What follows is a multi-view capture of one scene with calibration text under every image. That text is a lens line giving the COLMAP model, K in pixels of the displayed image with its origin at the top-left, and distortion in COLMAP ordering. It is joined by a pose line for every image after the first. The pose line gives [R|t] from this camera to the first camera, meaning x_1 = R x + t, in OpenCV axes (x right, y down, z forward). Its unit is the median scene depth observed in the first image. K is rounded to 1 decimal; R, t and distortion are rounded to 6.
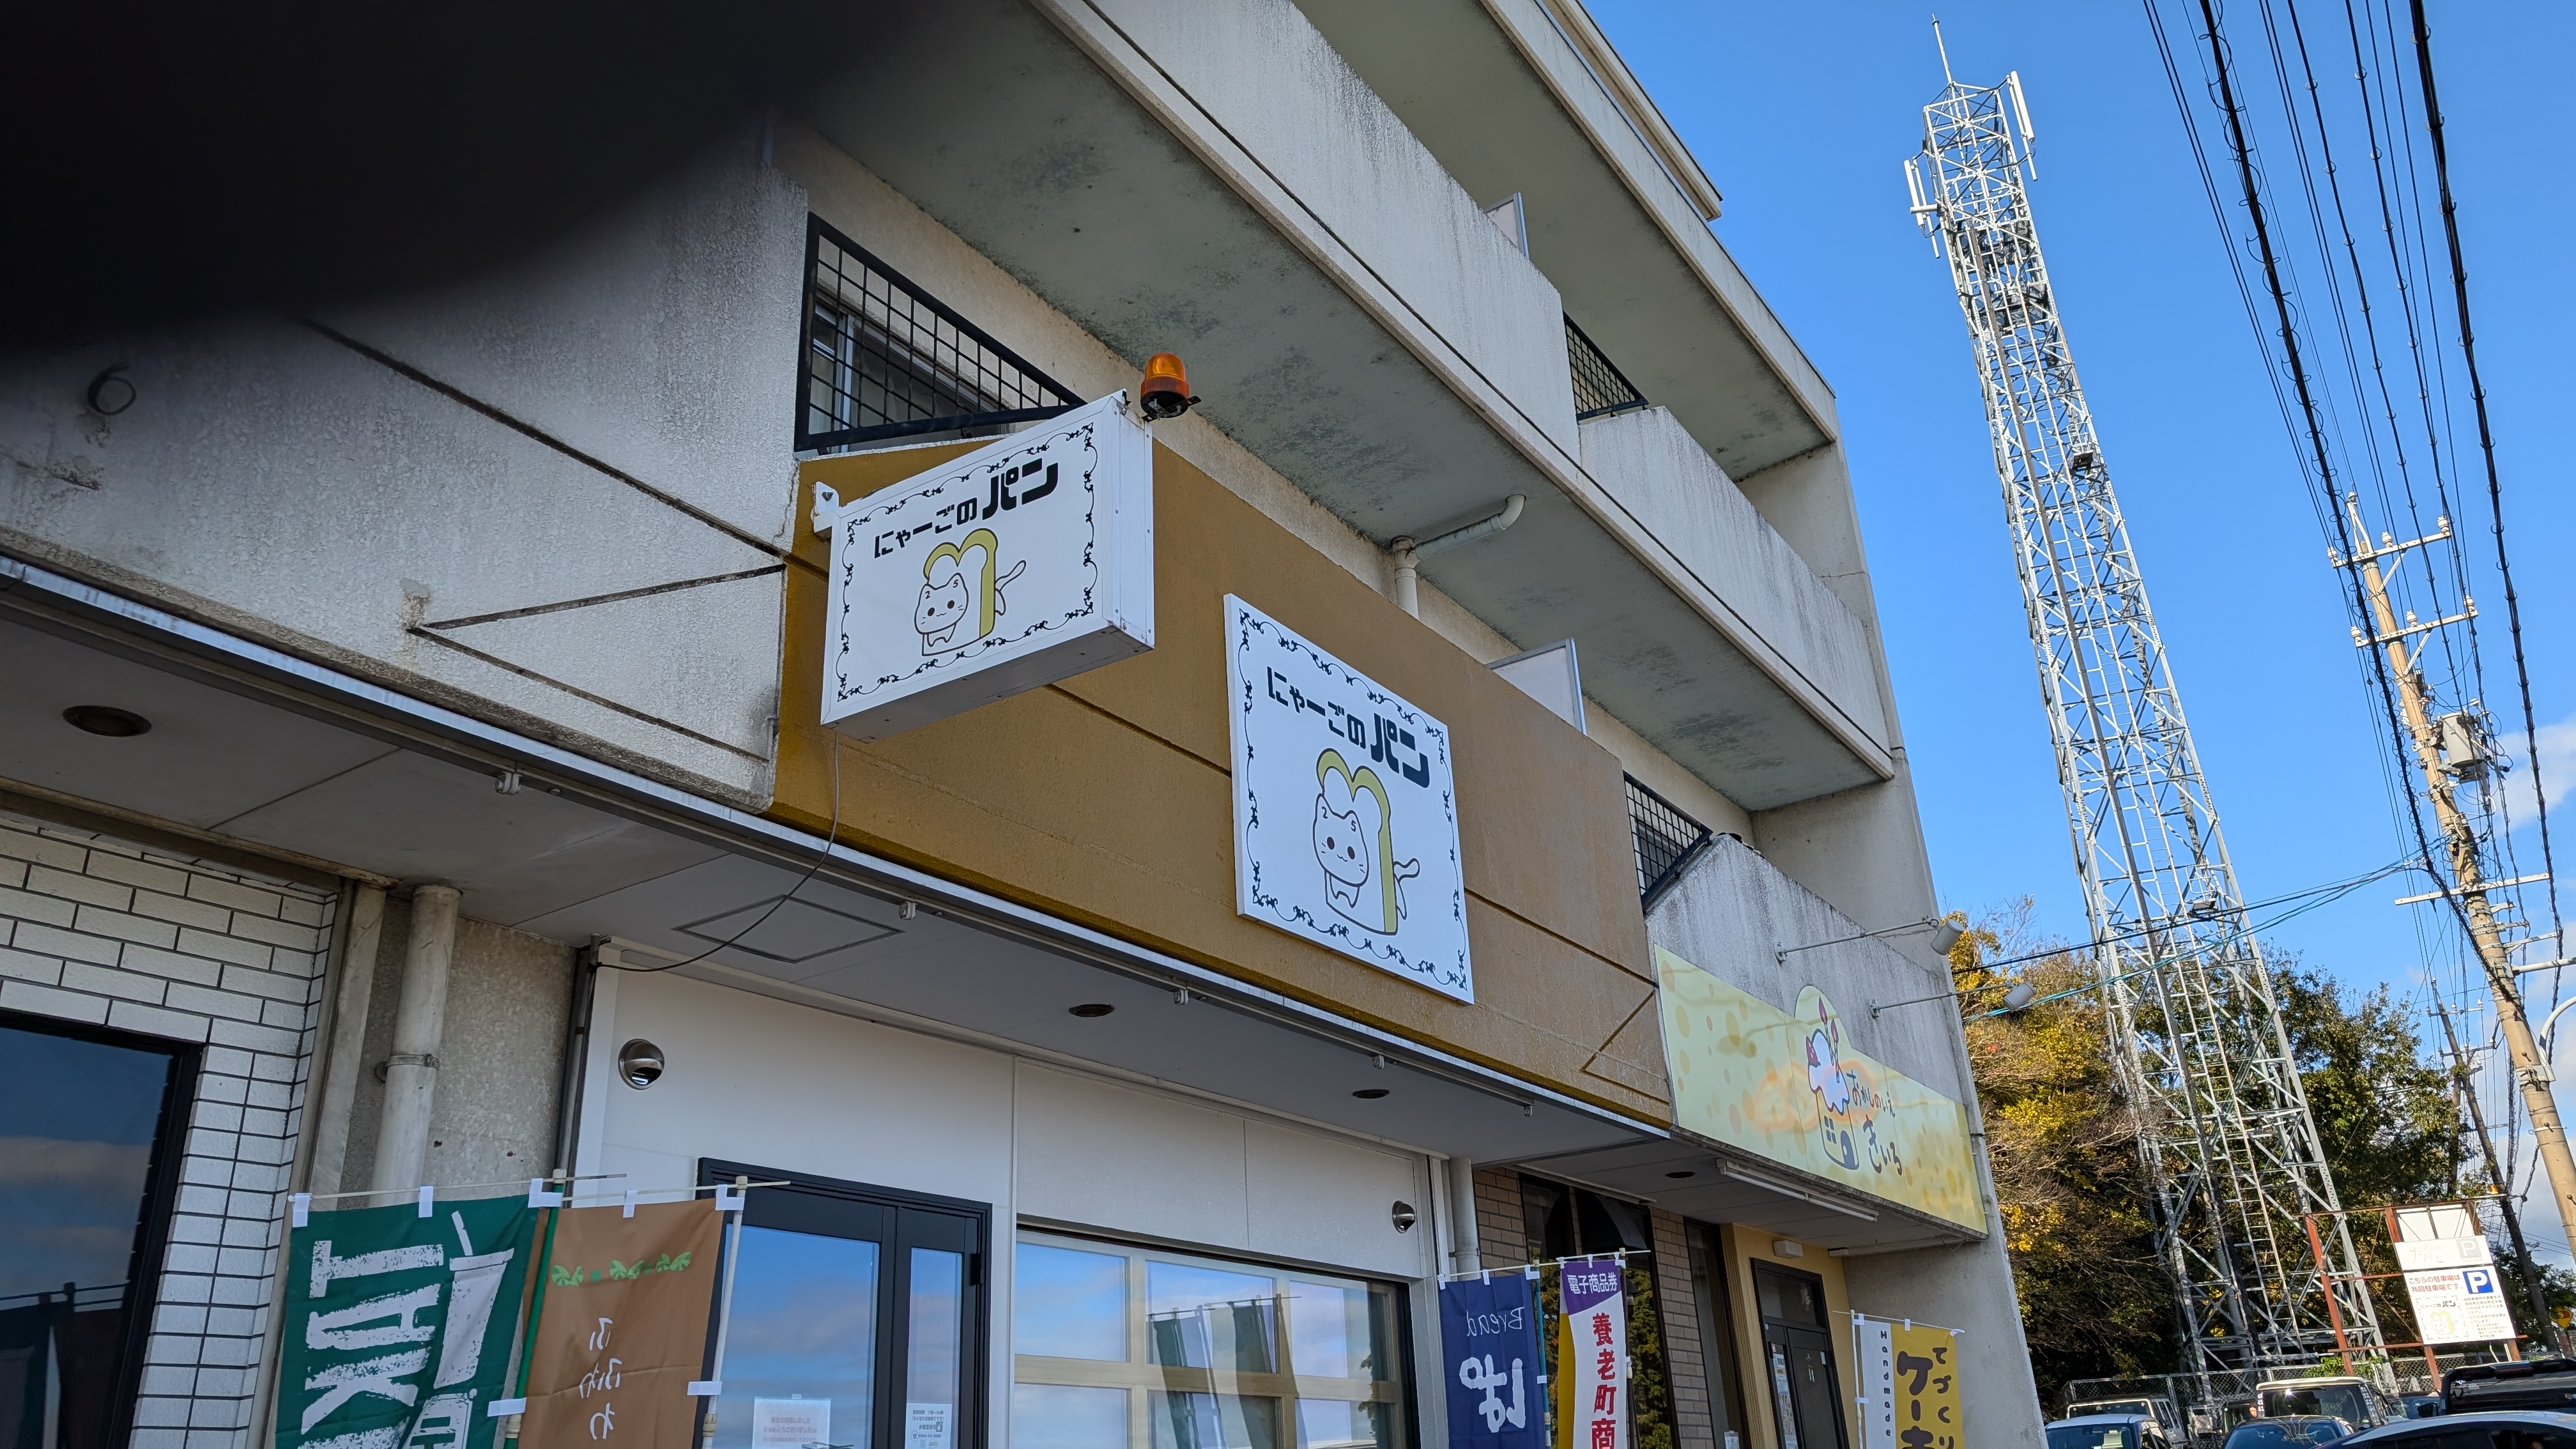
lens RADIAL K [[1831.4, 0, 1268.6], [0, 1831.4, 714.4], [0, 0, 1]] dist [0.050863, -0.056387]
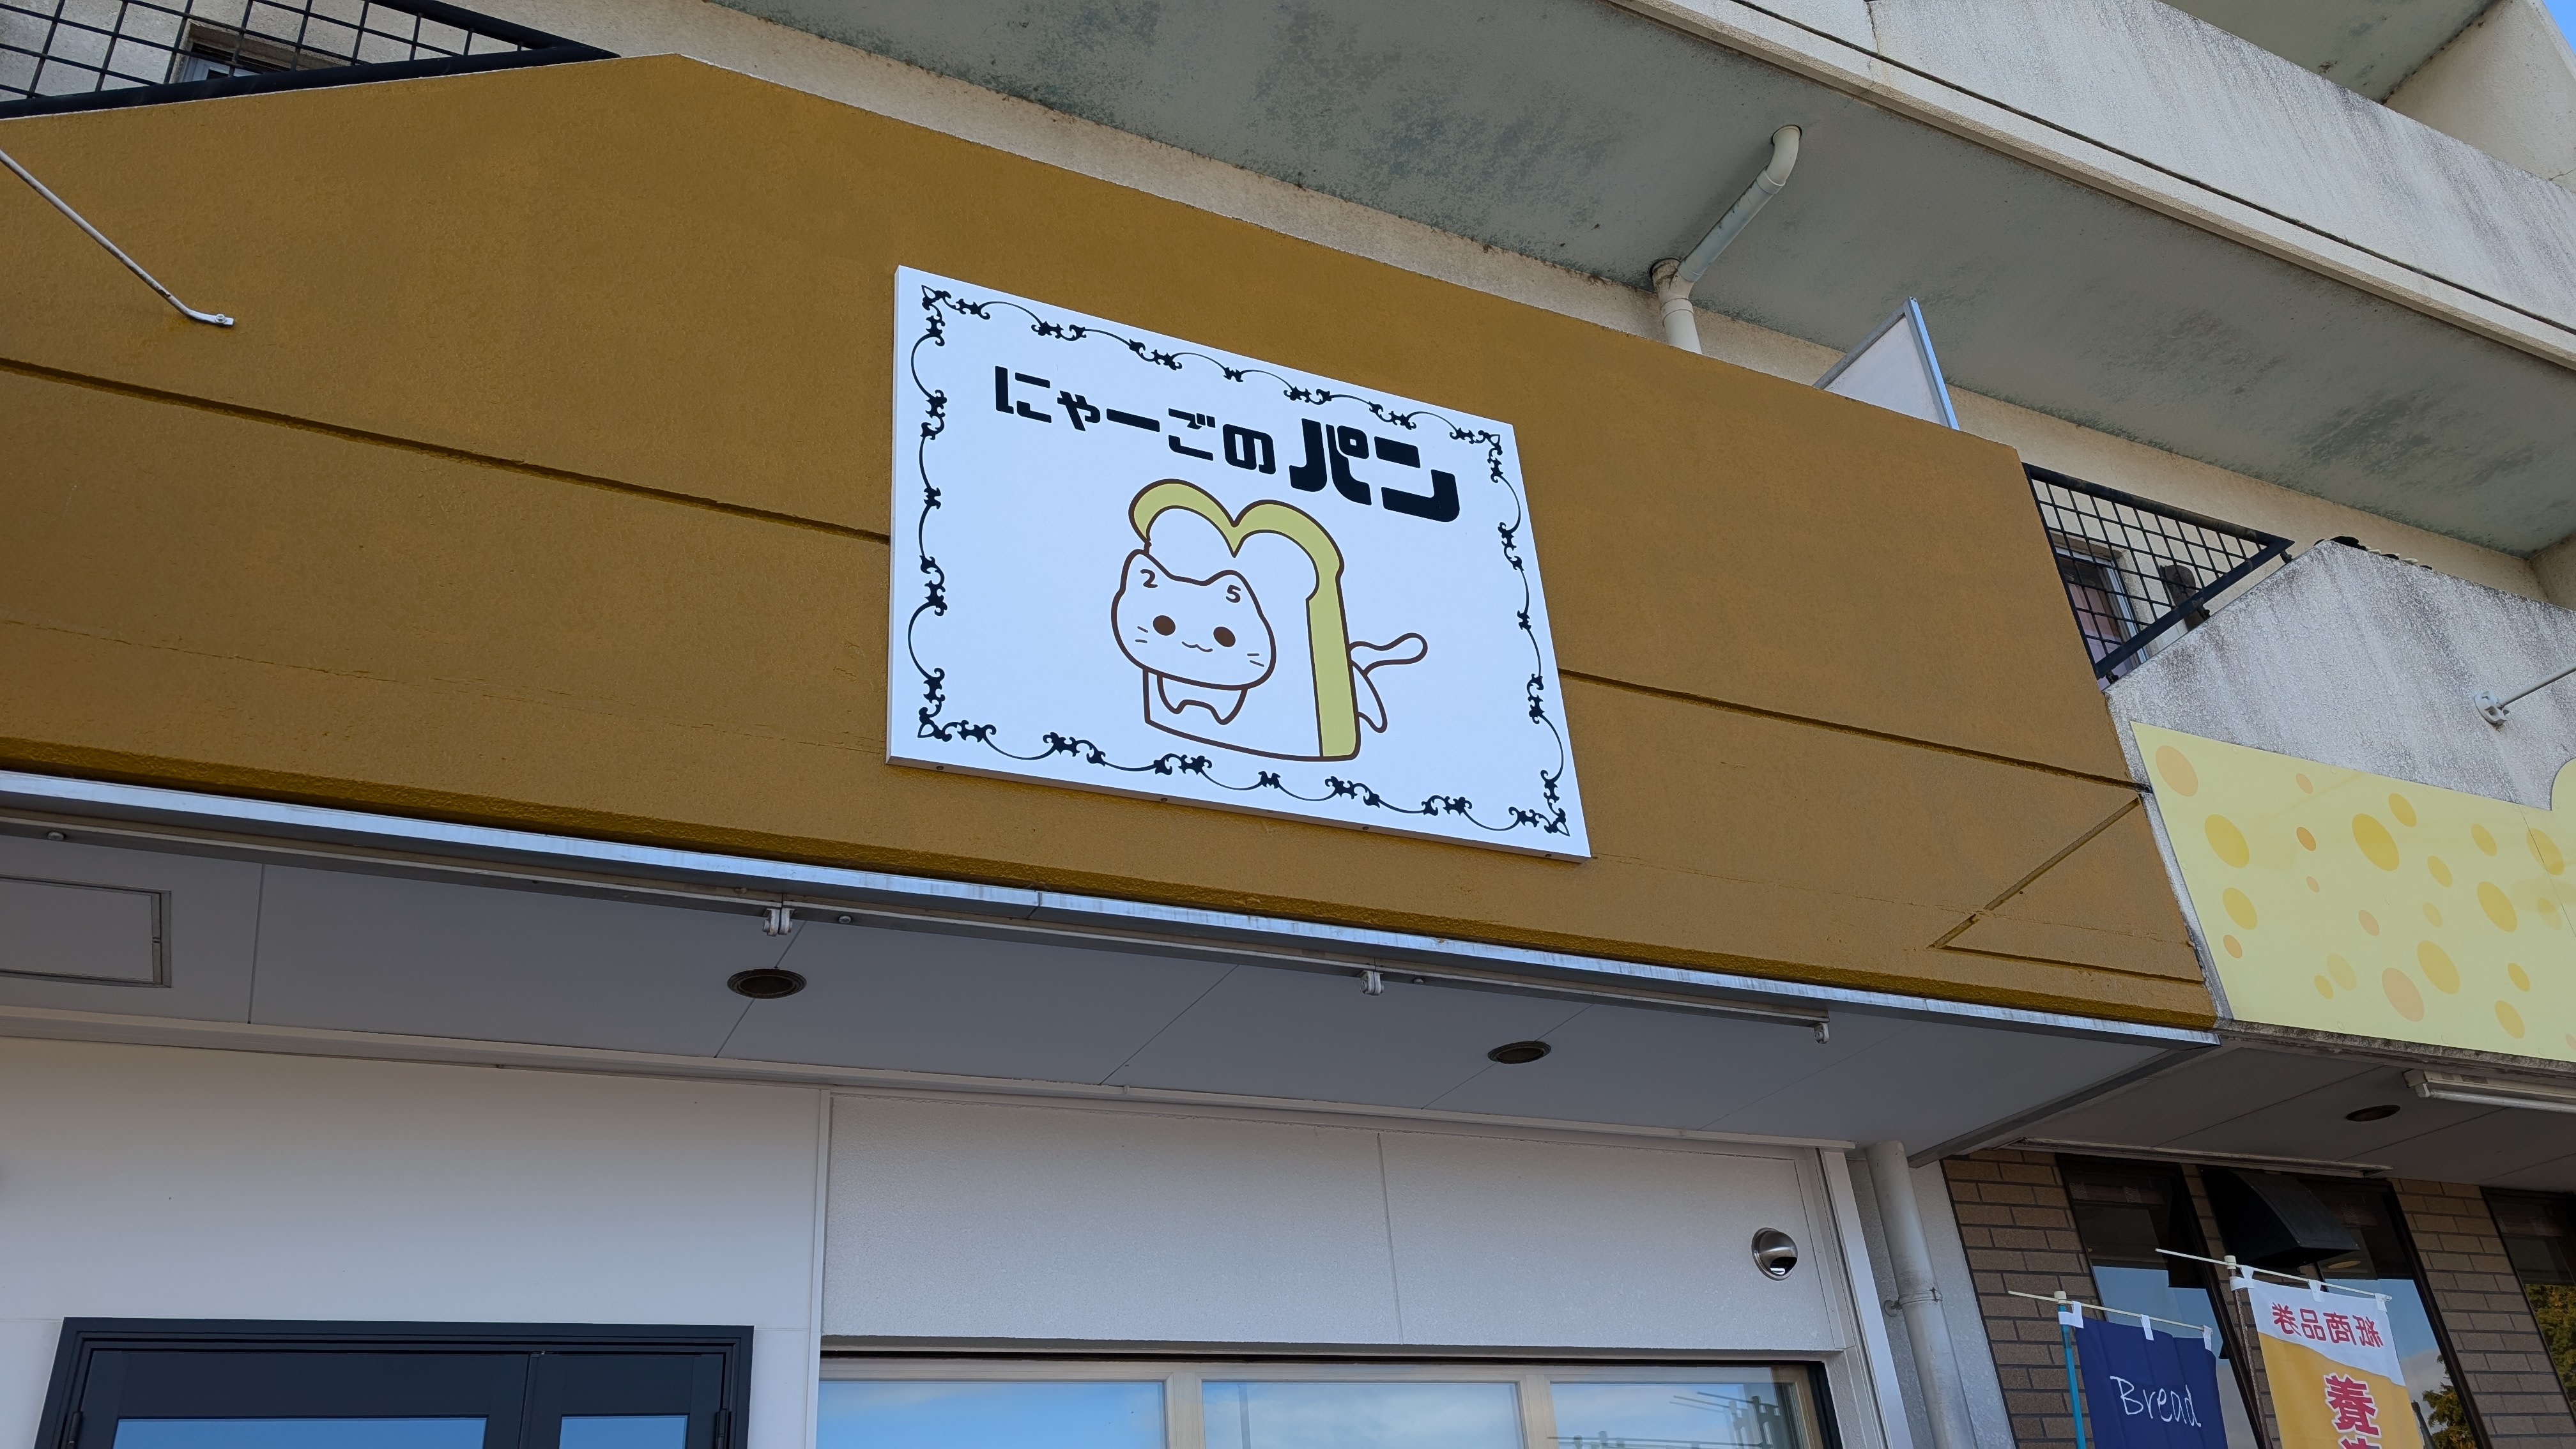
lens RADIAL K [[1831.4, 0, 1268.1], [0, 1831.4, 718.0], [0, 0, 1]] dist [0.050863, -0.056387]
pose [[0.874271, -0.255549, -0.412729, 0.285059], [0.233169, 0.966785, -0.104687, 0.162423], [0.425773, -0.004711, 0.904818, 0.482454]]
